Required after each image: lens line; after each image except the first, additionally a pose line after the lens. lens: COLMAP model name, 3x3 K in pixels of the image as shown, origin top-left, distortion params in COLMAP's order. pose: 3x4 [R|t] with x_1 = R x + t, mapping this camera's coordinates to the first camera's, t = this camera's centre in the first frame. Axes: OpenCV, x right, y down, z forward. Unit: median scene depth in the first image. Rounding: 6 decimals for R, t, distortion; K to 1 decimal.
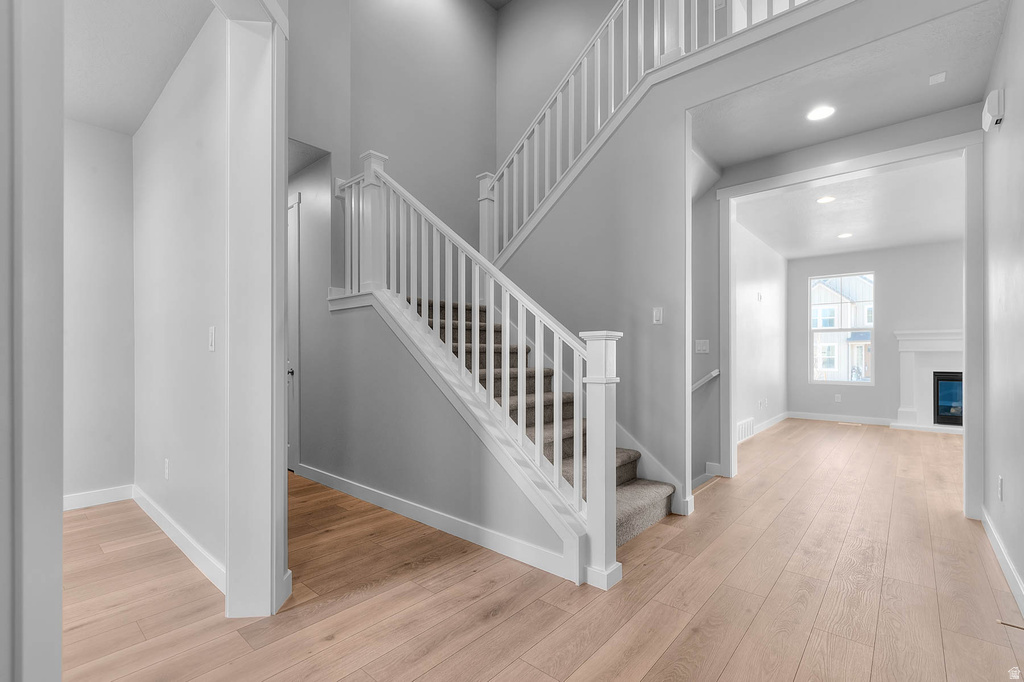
lens RADIAL K [[447.6, 0, 535.5], [0, 447.6, 356.5], [0, 0, 1]] dist [-0.001770, 0.000216]
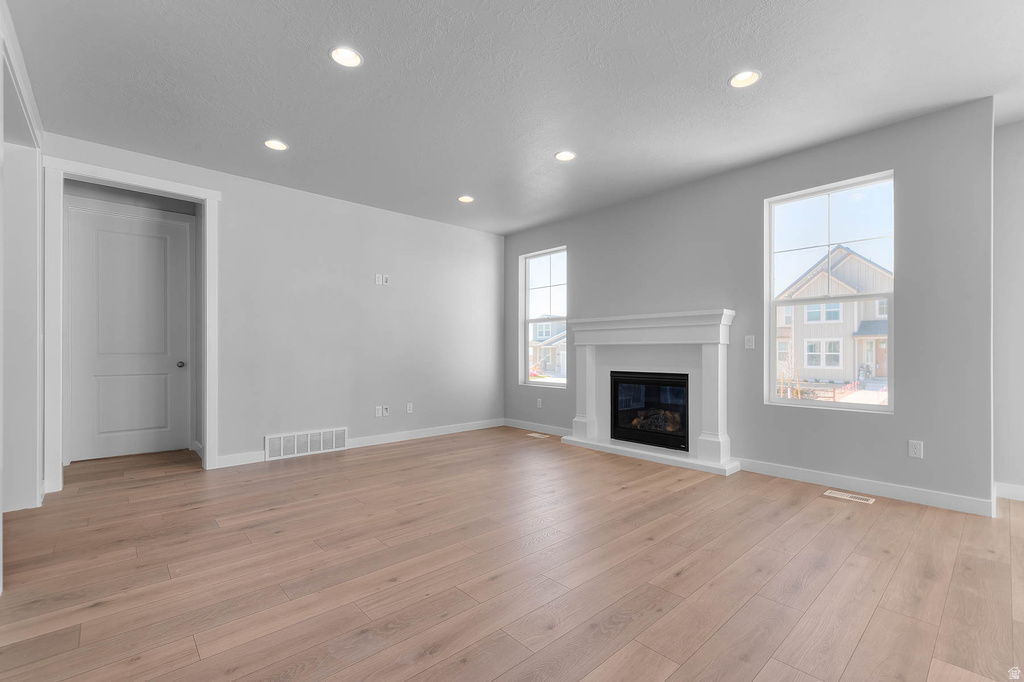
lens RADIAL K [[447.6, 0, 535.5], [0, 447.6, 356.5], [0, 0, 1]] dist [-0.001770, 0.000216]
pose [[0.993351, -0.000324, -0.115127, 0.171594], [0.001068, 0.999979, 0.006405, 0.000676], [0.115123, -0.006485, 0.993330, 0.043520]]
